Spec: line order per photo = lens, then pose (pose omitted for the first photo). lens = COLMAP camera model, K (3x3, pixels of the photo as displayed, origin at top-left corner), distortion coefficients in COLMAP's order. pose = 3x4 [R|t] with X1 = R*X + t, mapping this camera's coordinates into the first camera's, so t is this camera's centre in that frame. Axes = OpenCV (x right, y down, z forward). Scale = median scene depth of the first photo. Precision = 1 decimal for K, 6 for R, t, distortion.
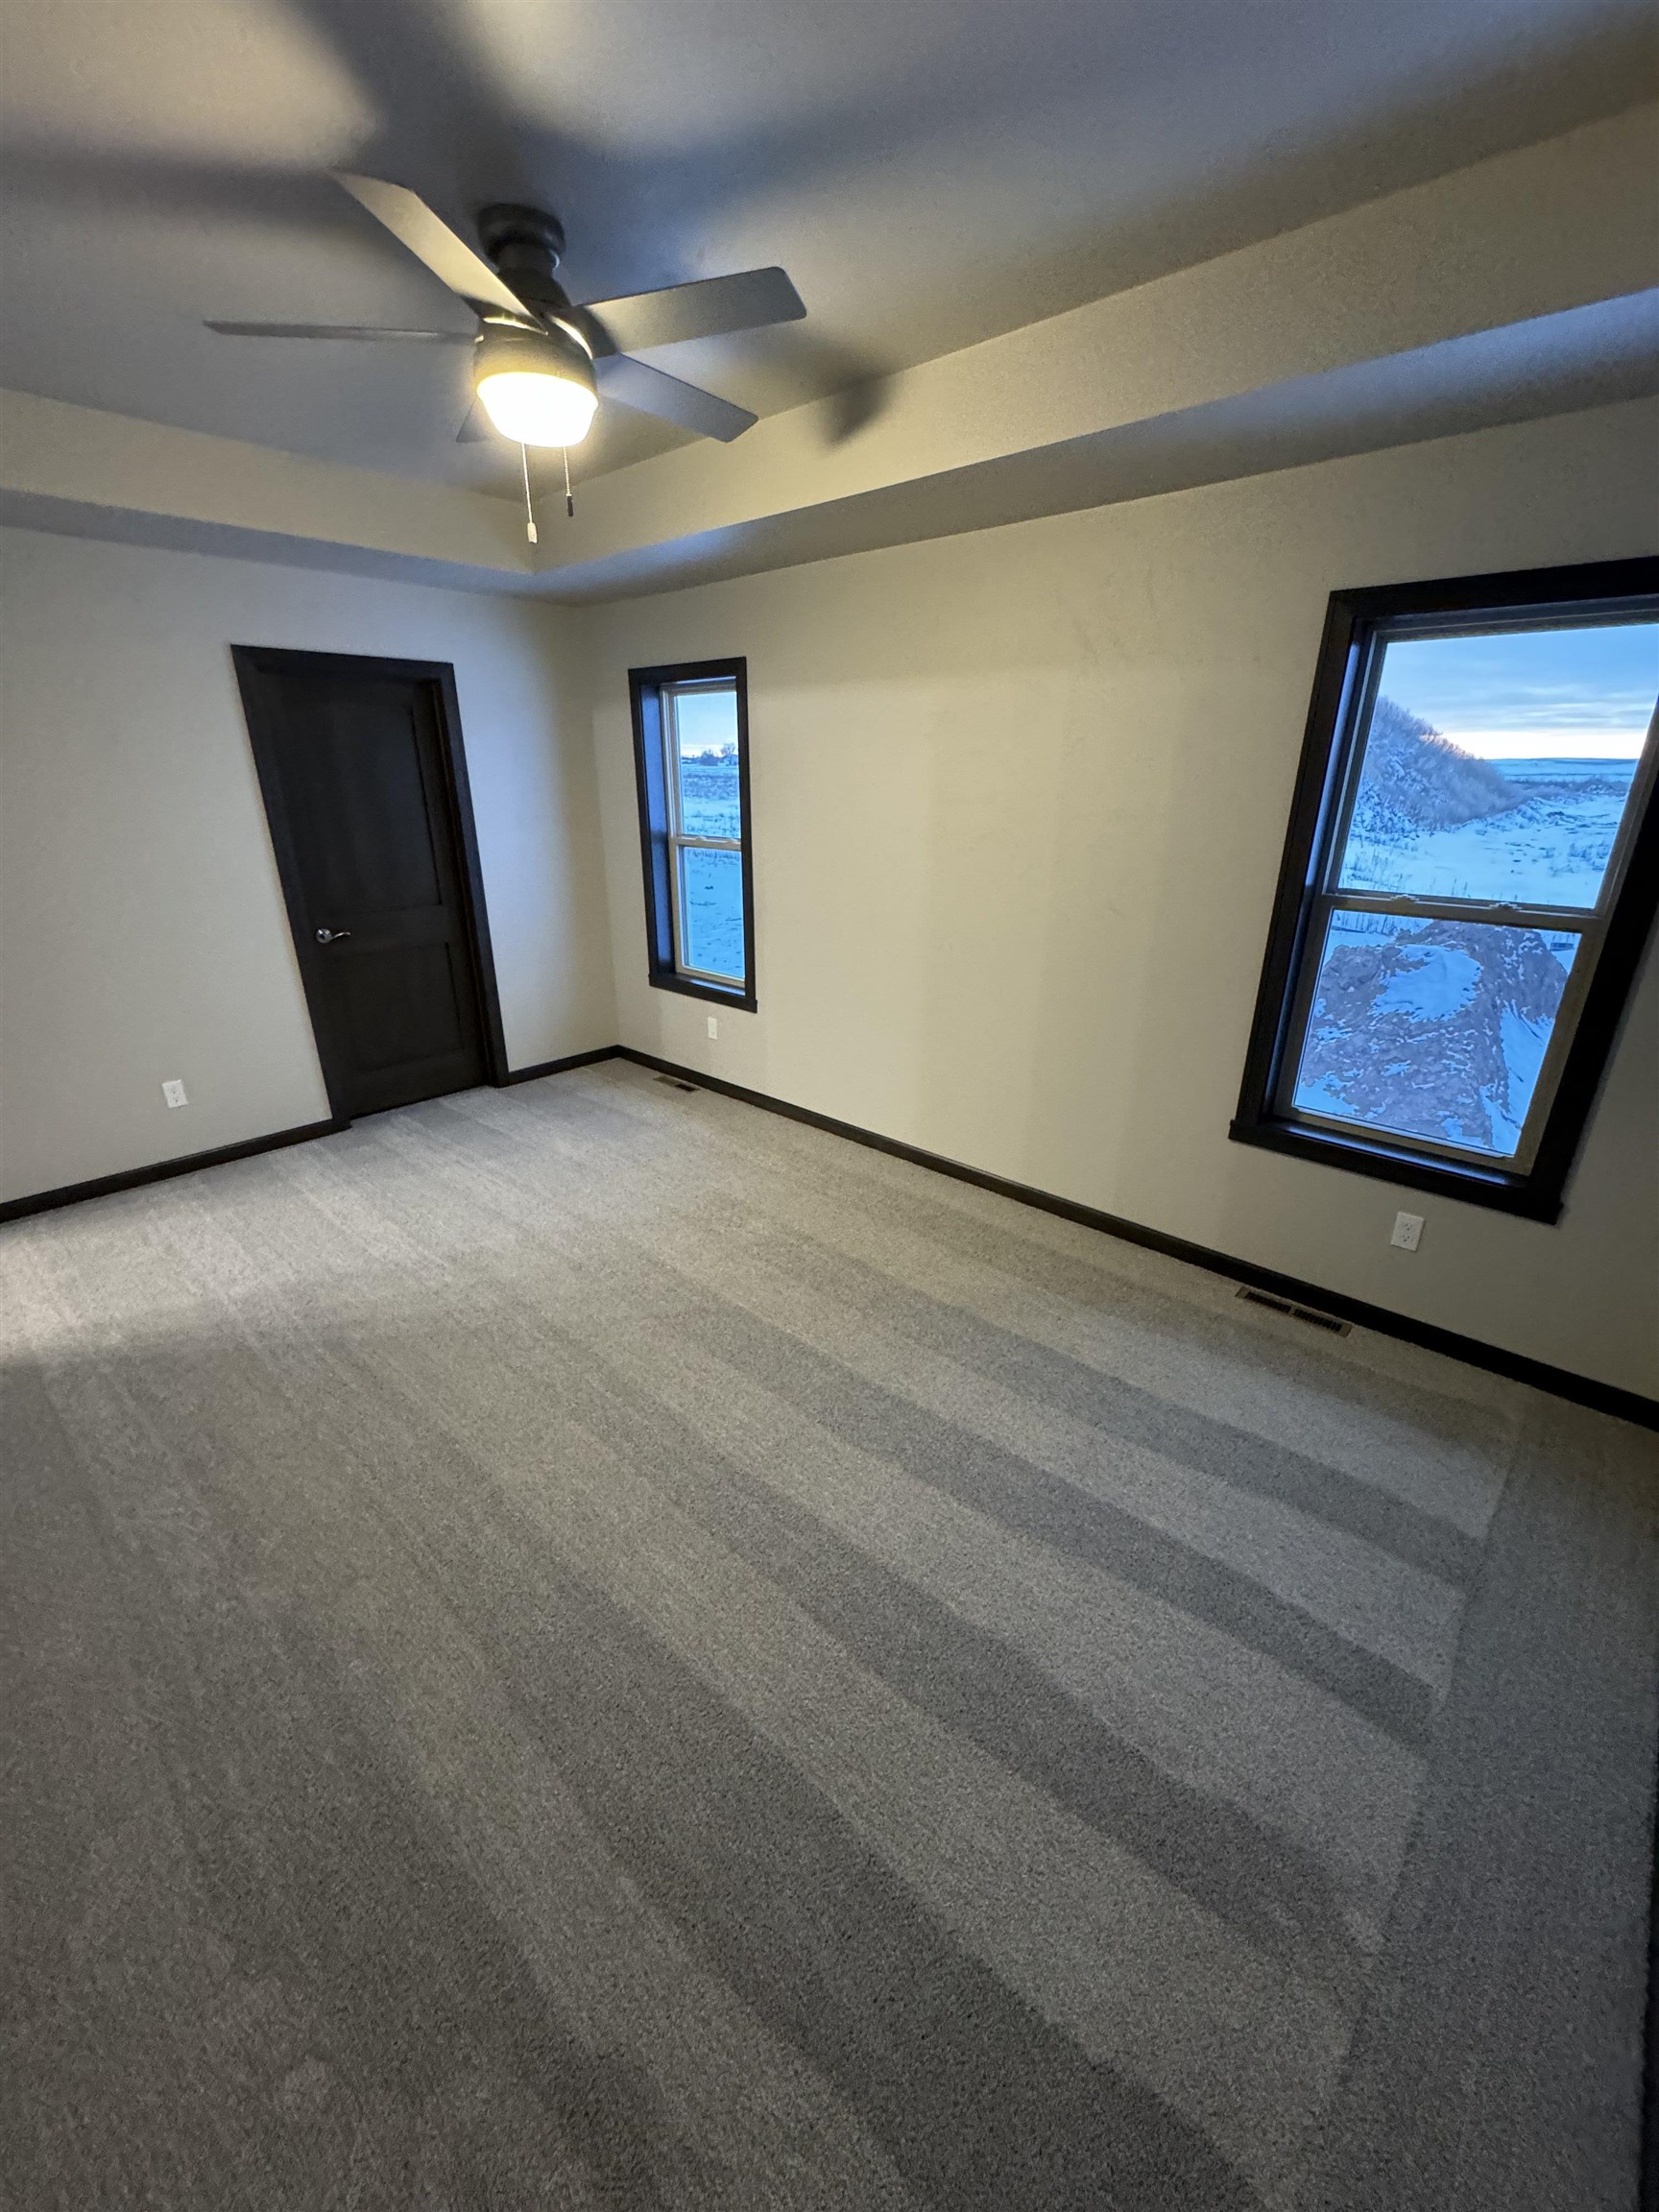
lens RADIAL K [[880.3, 0, 829.5], [0, 880.3, 1104.2], [0, 0, 1]] dist [-0.003568, 0.000560]
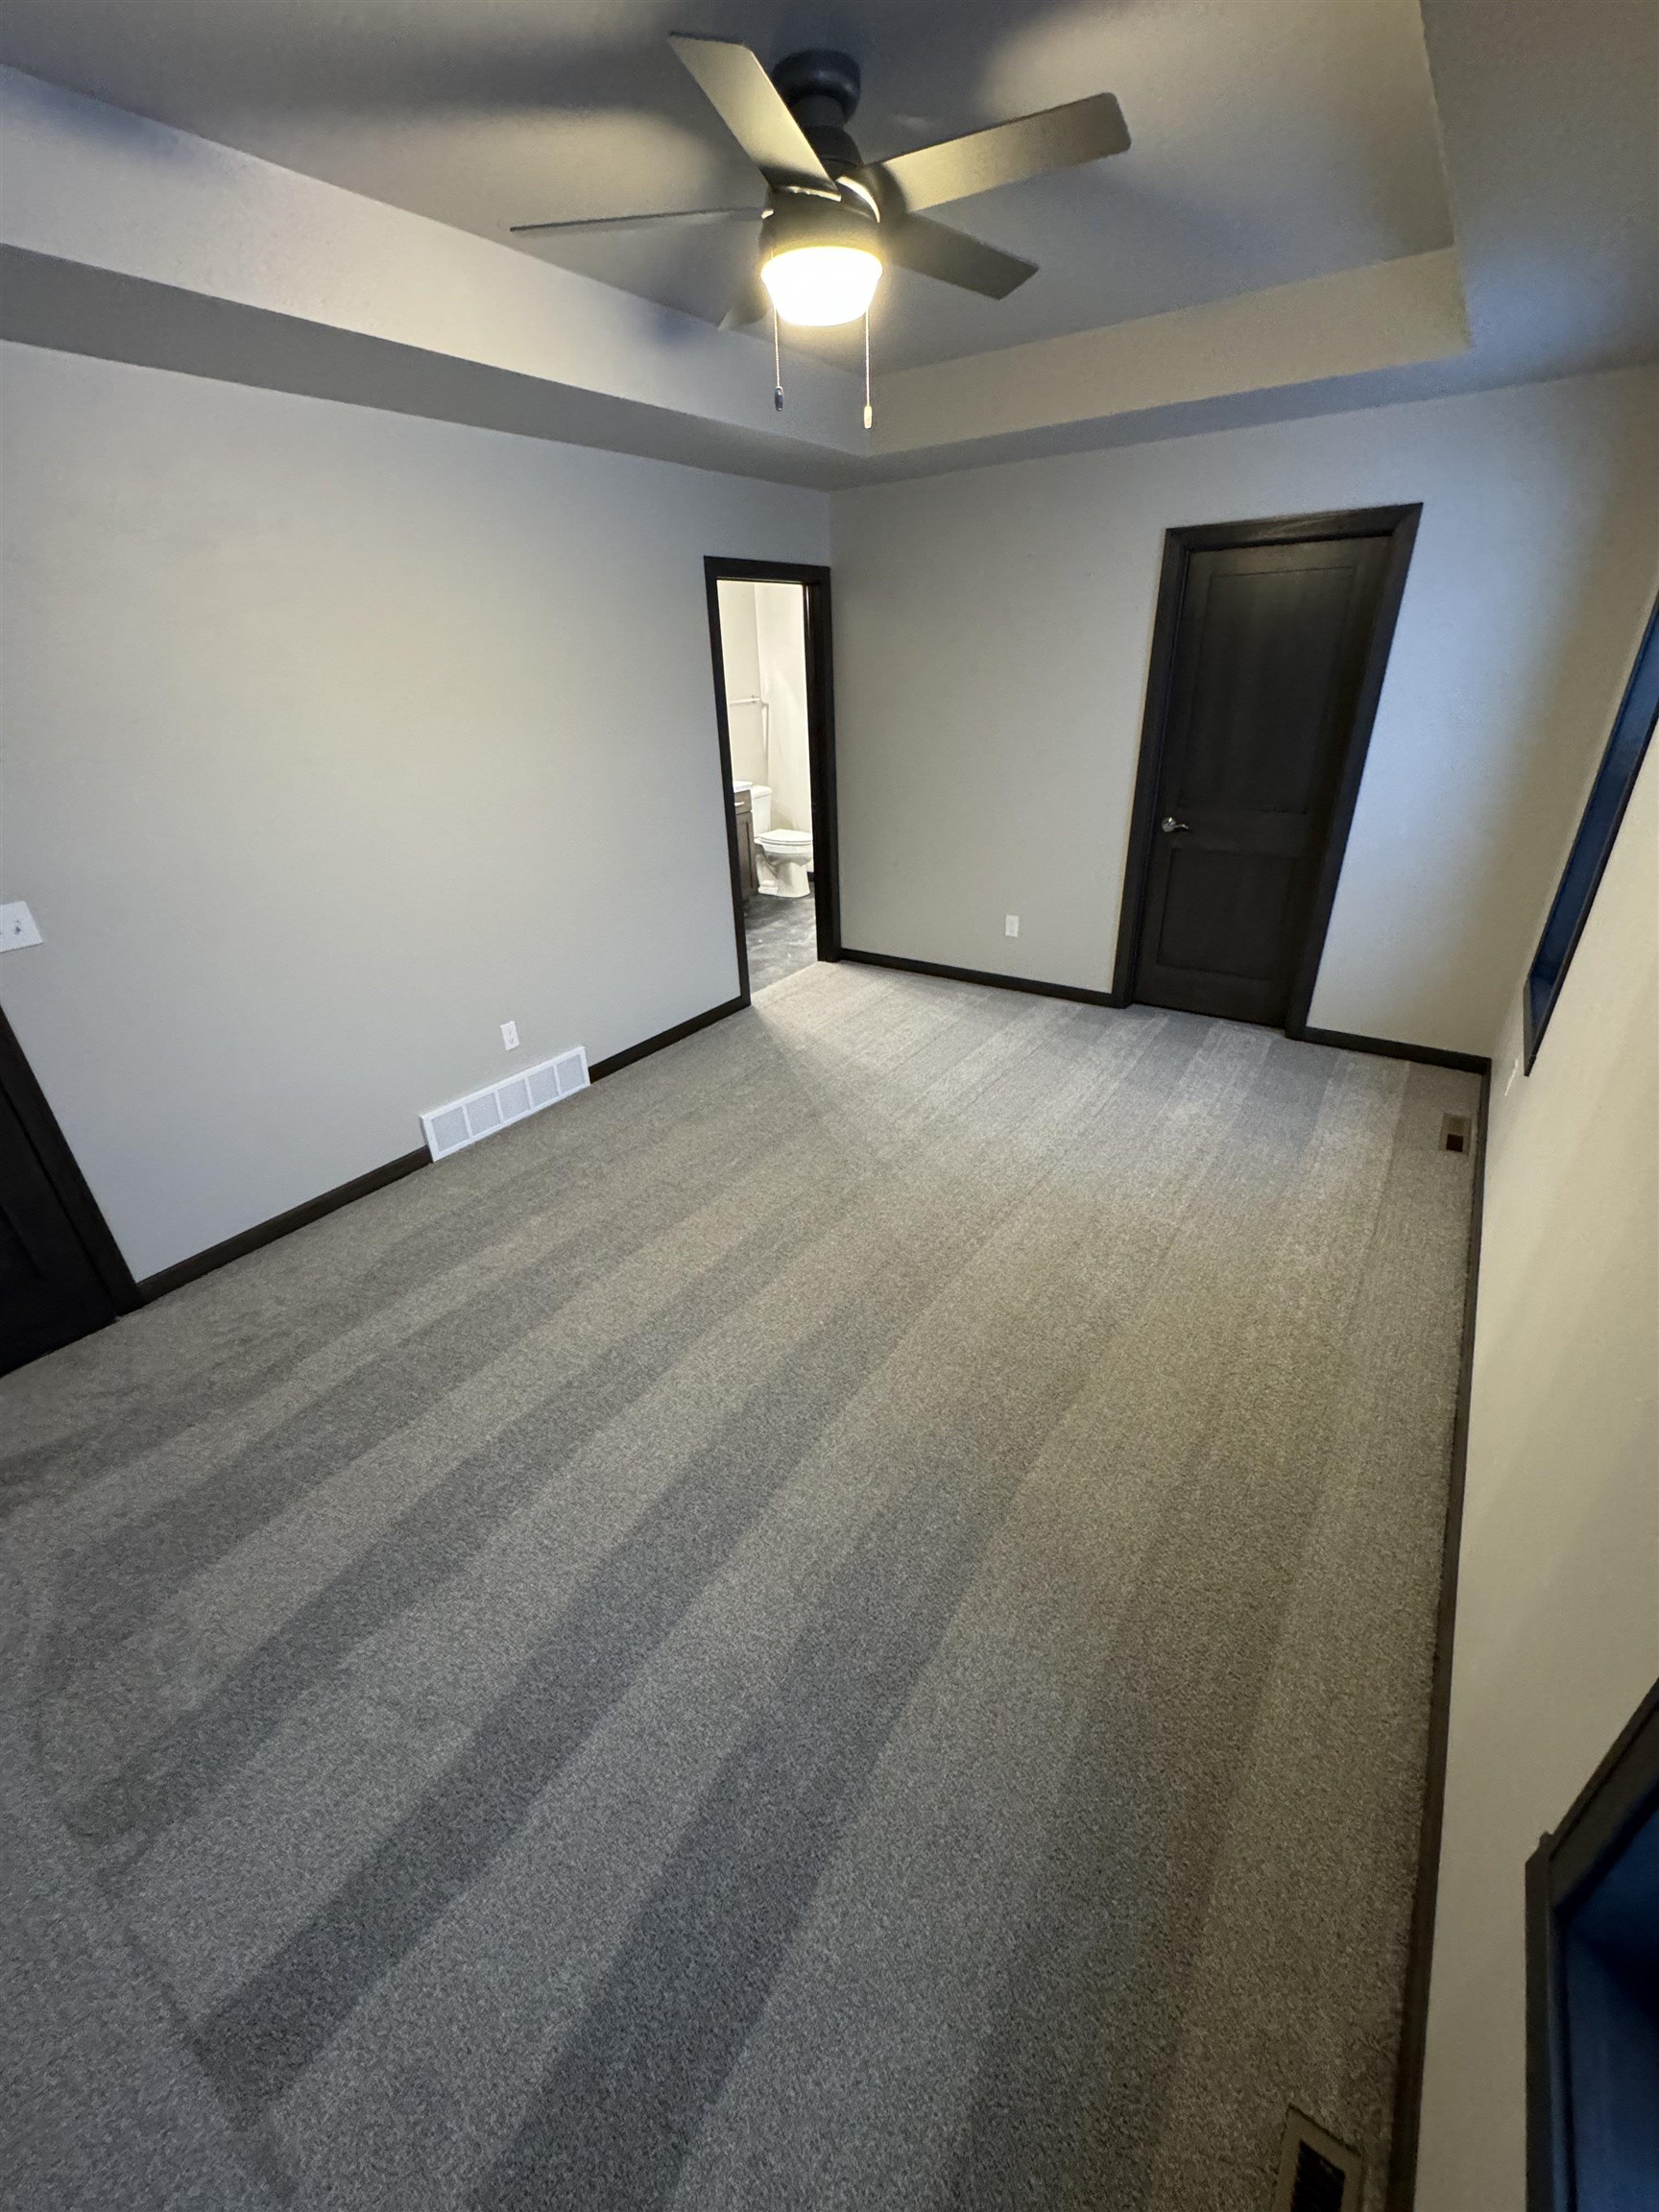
lens RADIAL K [[880.3, 0, 844.8], [0, 880.3, 1117.1], [0, 0, 1]] dist [-0.003568, 0.000560]
pose [[0.150216, 0.460363, -0.874929, 0.458745], [-0.324029, 0.859015, 0.396357, -0.199737], [0.934045, 0.223964, 0.278209, 0.479579]]
